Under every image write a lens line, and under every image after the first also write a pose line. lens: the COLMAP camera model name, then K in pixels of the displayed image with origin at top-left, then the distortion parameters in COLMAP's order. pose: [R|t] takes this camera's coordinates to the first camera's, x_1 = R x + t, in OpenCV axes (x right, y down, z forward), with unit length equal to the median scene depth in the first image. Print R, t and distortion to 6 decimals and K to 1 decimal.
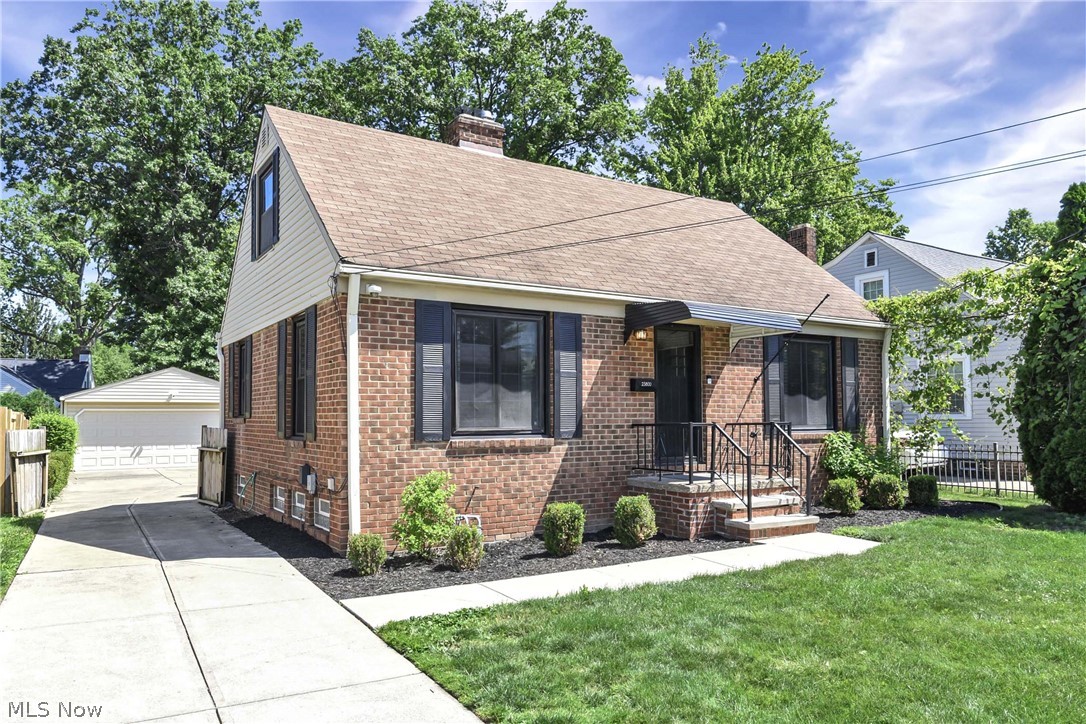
lens RADIAL K [[728.9, 0, 534.7], [0, 728.9, 390.8], [0, 0, 1]] dist [0.021927, 0.000863]
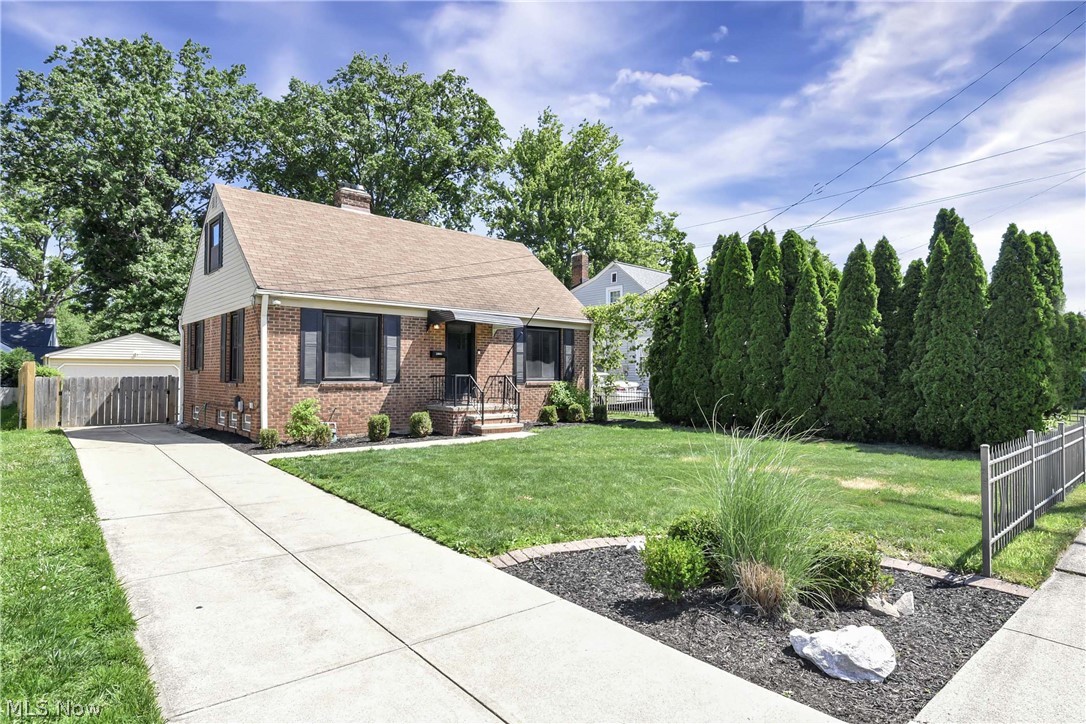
lens RADIAL K [[580.4, 0, 551.3], [0, 580.4, 362.3], [0, 0, 1]] dist [-0.000331, -0.003034]
pose [[0.983684, 0.011837, 0.179514, 0.150080], [-0.014509, 0.999803, 0.013578, -0.010593], [-0.179318, -0.015961, 0.983662, -0.430541]]
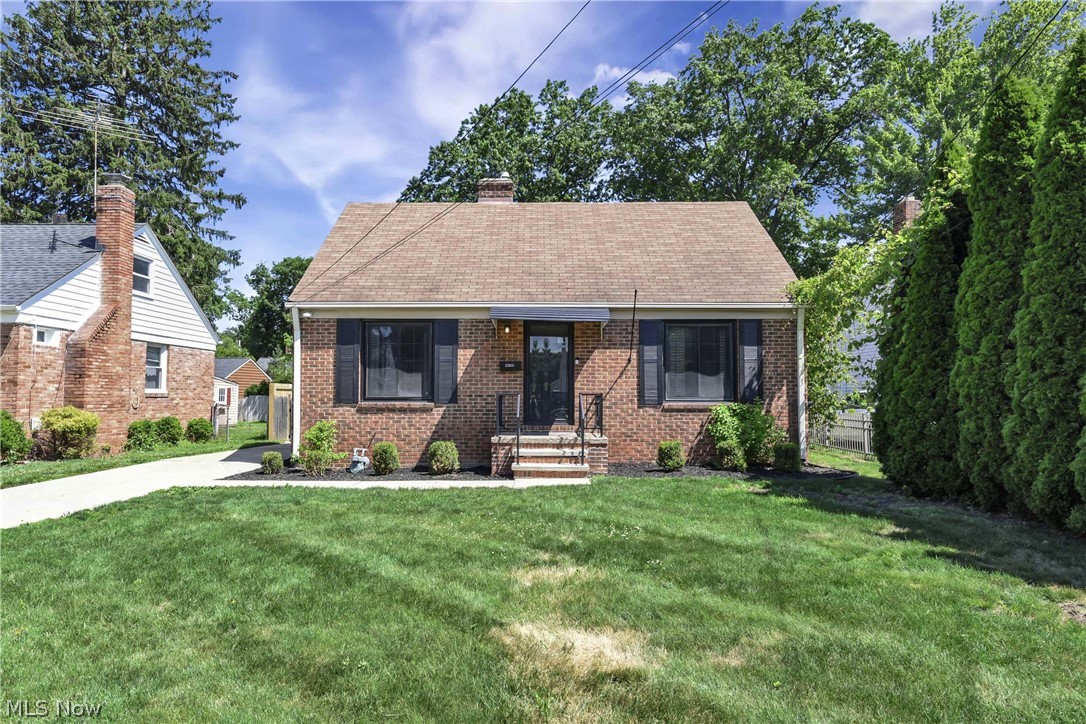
lens RADIAL K [[631.8, 0, 543.8], [0, 631.8, 371.3], [0, 0, 1]] dist [0.002616, -0.000450]
pose [[0.845915, -0.013951, -0.533135, 0.753101], [0.014421, 0.999891, -0.003283, 0.005909], [0.533122, -0.004912, 0.846024, 0.014896]]
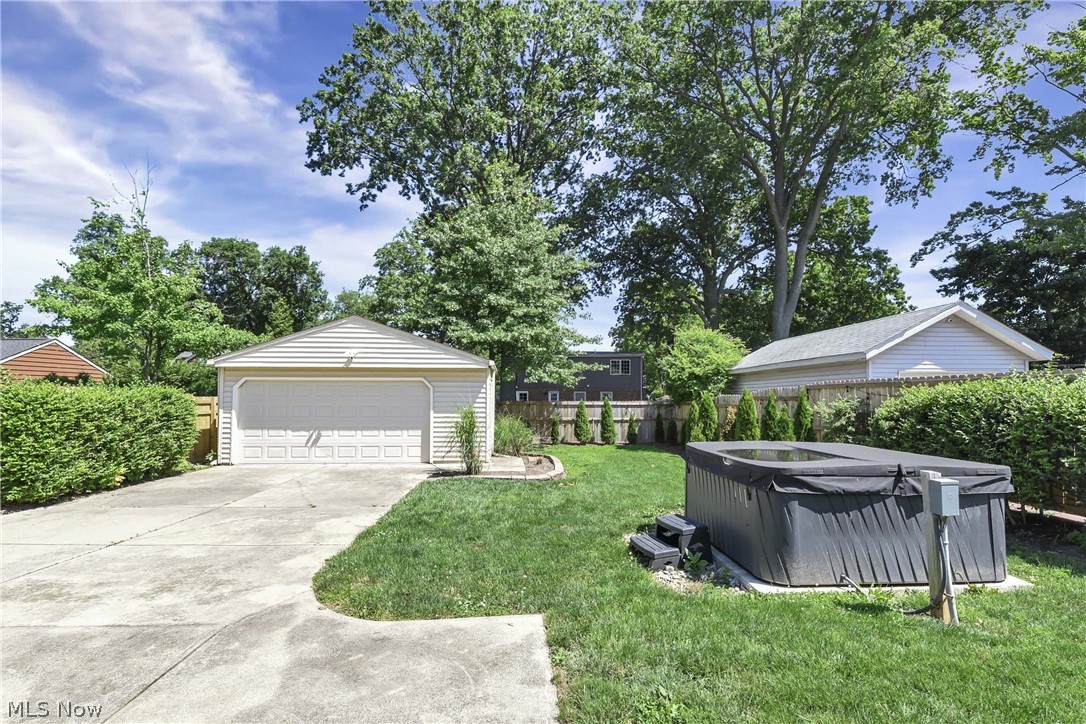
lens RADIAL K [[497.8, 0, 542.7], [0, 497.8, 387.9], [0, 0, 1]] dist [-0.001143, -0.010539]
pose [[0.882314, 0.000412, -0.470661, -0.296535], [0.009117, 0.999797, 0.017967, 0.065033], [0.470573, -0.020144, 0.882131, 1.596445]]
